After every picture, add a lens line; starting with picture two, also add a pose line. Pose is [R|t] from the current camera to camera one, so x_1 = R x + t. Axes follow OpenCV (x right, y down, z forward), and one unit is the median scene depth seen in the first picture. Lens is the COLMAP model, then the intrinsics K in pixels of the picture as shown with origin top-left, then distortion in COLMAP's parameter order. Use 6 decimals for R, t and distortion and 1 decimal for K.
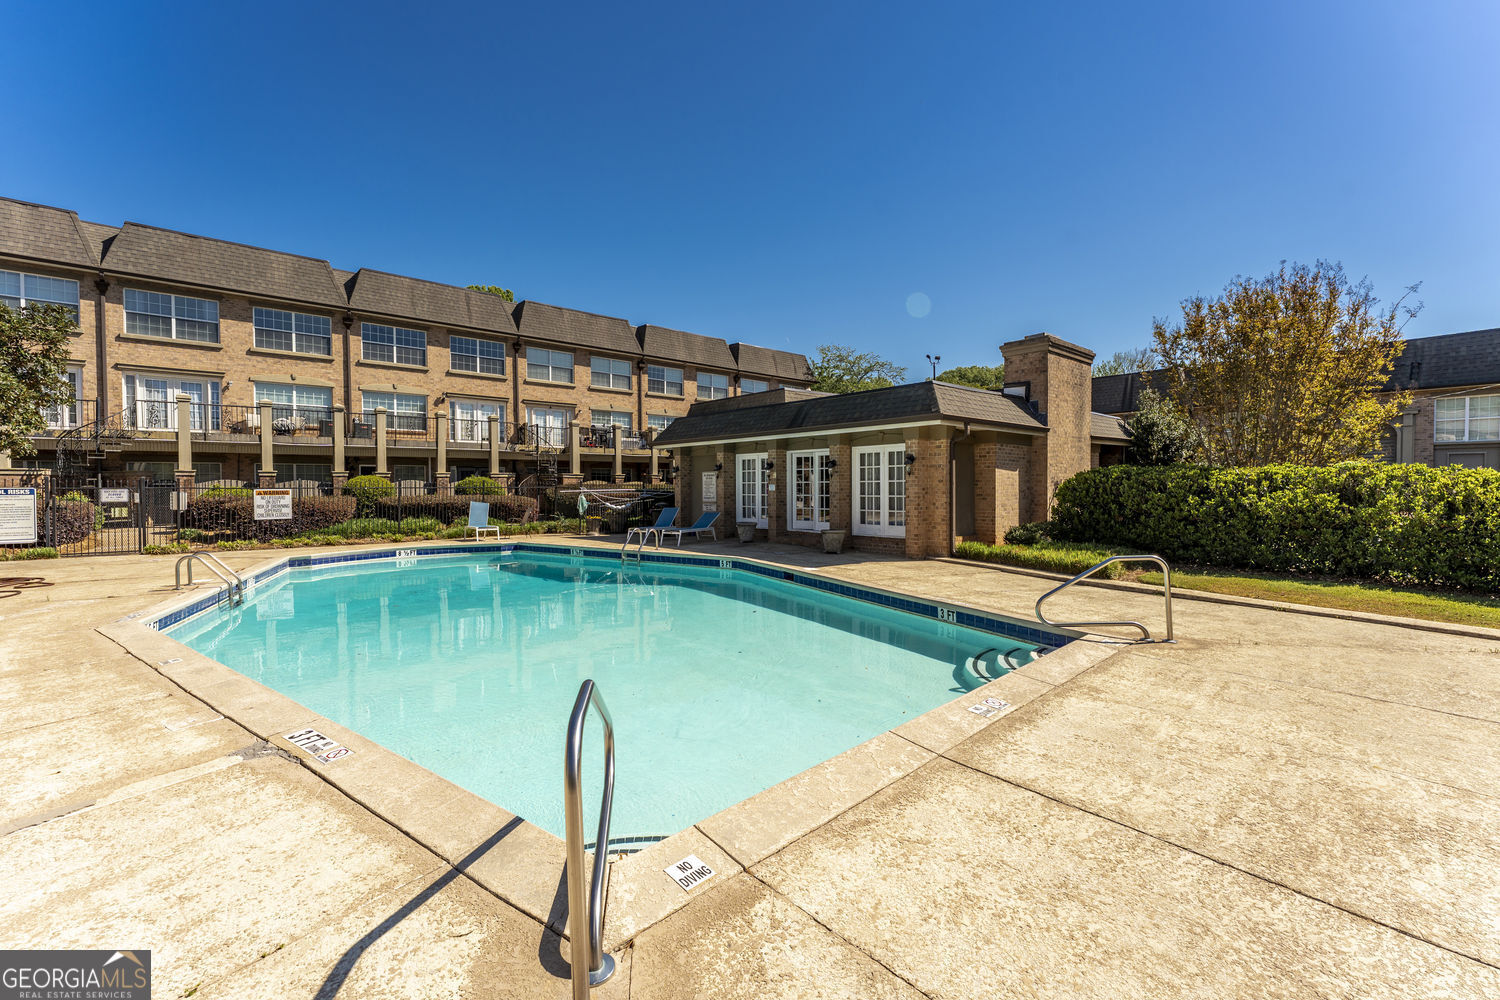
lens RADIAL K [[601.8, 0, 746.0], [0, 601.8, 487.5], [0, 0, 1]] dist [-0.001018, -0.000257]
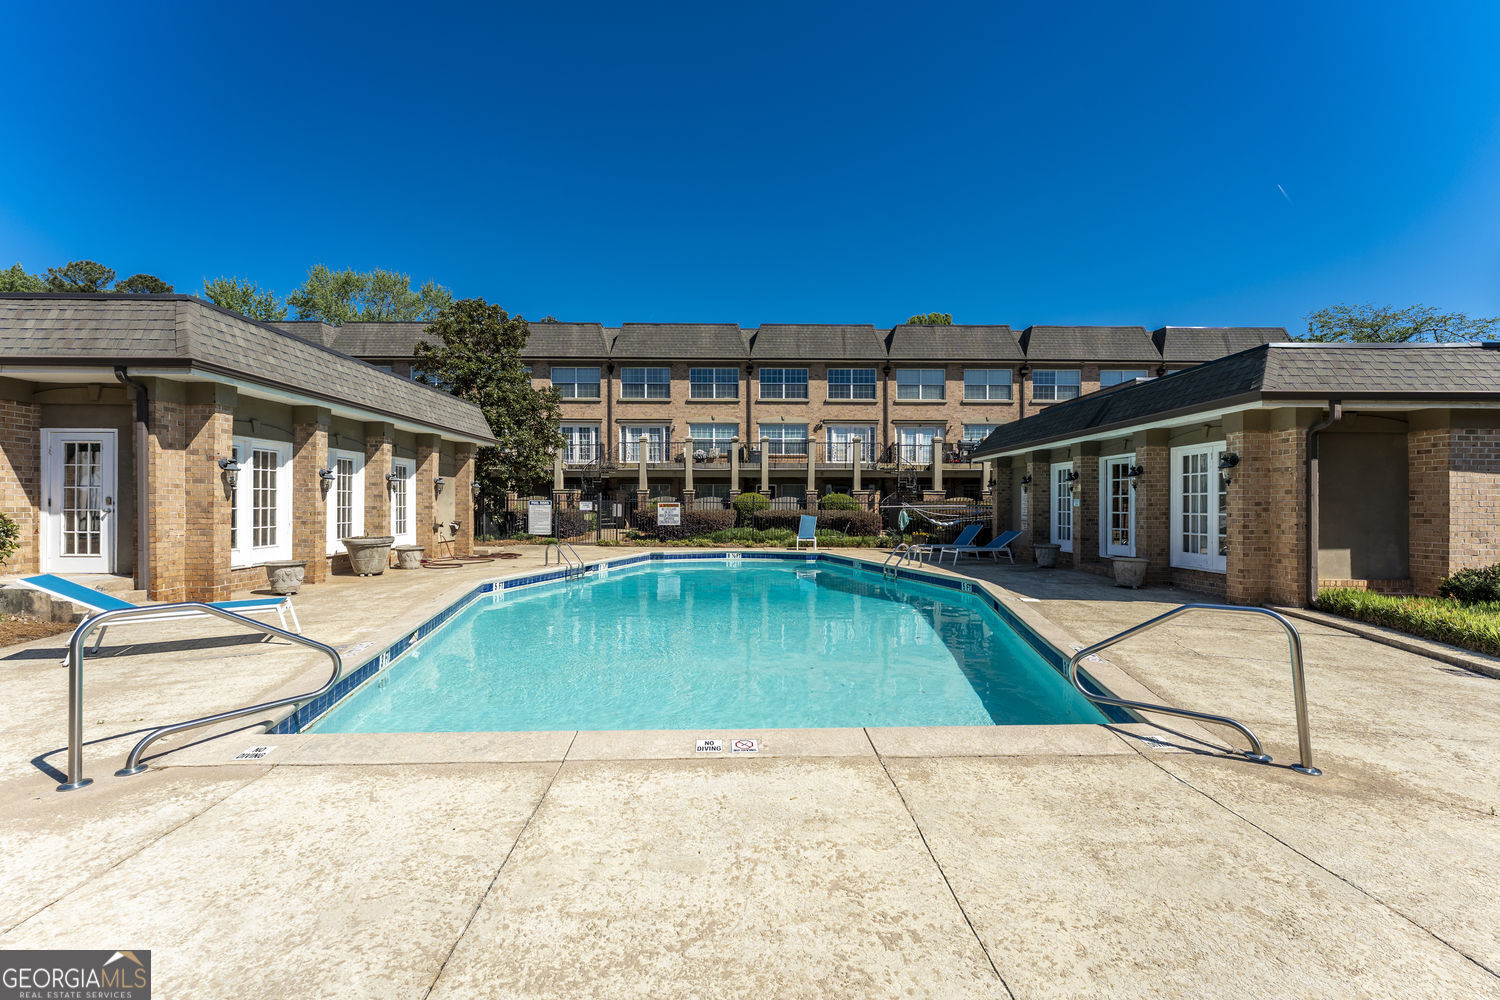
lens RADIAL K [[601.8, 0, 746.0], [0, 601.8, 487.5], [0, 0, 1]] dist [-0.001018, -0.000257]
pose [[0.768984, -0.012018, -0.639155, 0.152959], [-0.008195, 0.999556, -0.028654, 0.004561], [0.639216, 0.027272, 0.768544, 0.057581]]
